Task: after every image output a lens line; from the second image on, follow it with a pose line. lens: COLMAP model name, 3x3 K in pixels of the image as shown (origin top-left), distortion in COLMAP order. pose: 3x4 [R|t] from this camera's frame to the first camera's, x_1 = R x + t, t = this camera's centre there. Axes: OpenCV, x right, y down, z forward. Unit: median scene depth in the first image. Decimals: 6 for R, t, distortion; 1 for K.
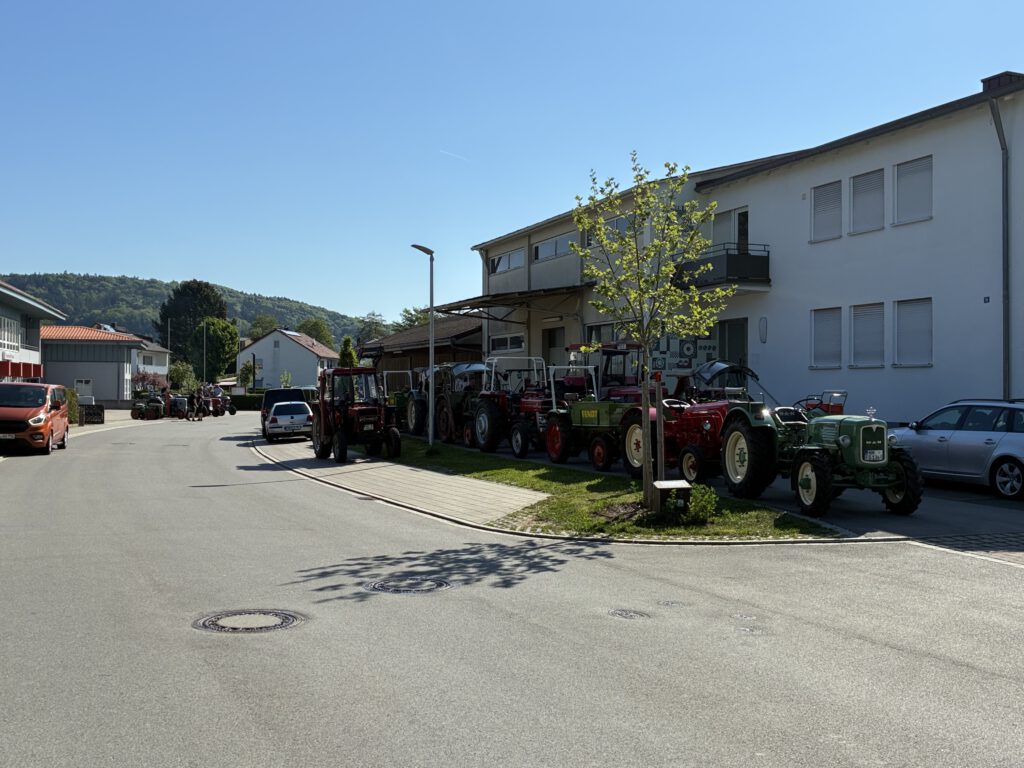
lens RADIAL K [[1060.4, 0, 512.0], [0, 1060.4, 384.0], [0, 0, 1]] dist [0.084835, -0.207148]
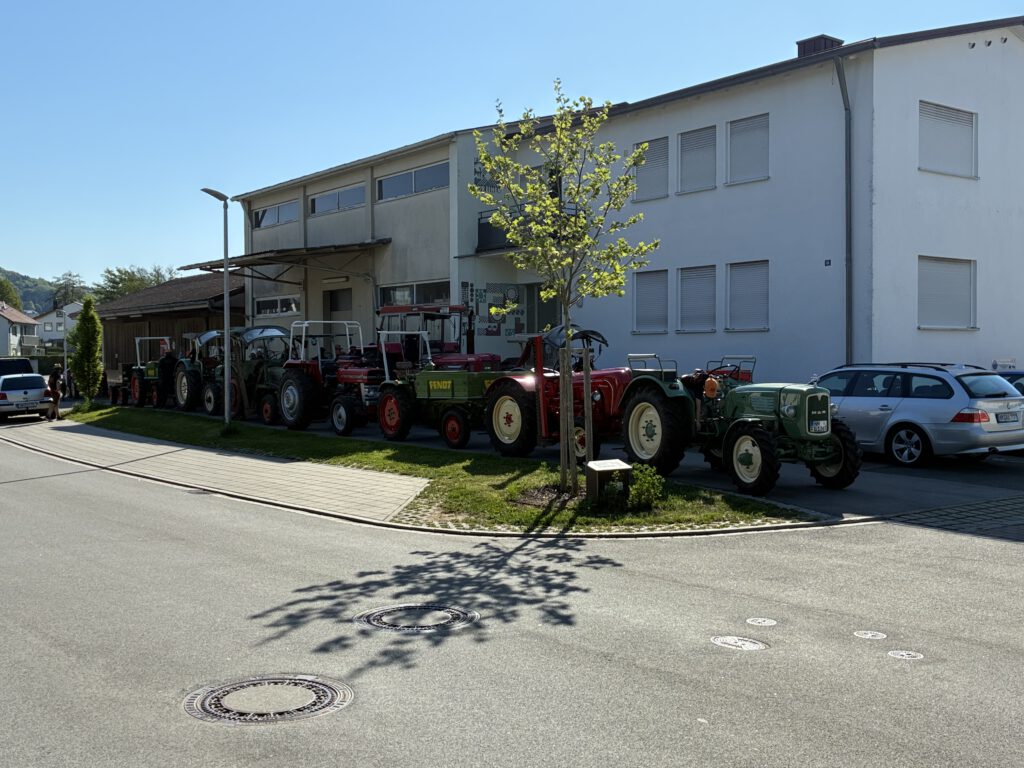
lens RADIAL K [[1078.1, 0, 512.0], [0, 1078.1, 384.0], [0, 0, 1]] dist [0.142074, -0.591881]
pose [[0.963965, -0.014806, 0.265616, -0.094697], [0.006581, 0.999472, 0.031827, -0.000764], [-0.265947, -0.028932, 0.963553, 0.097489]]
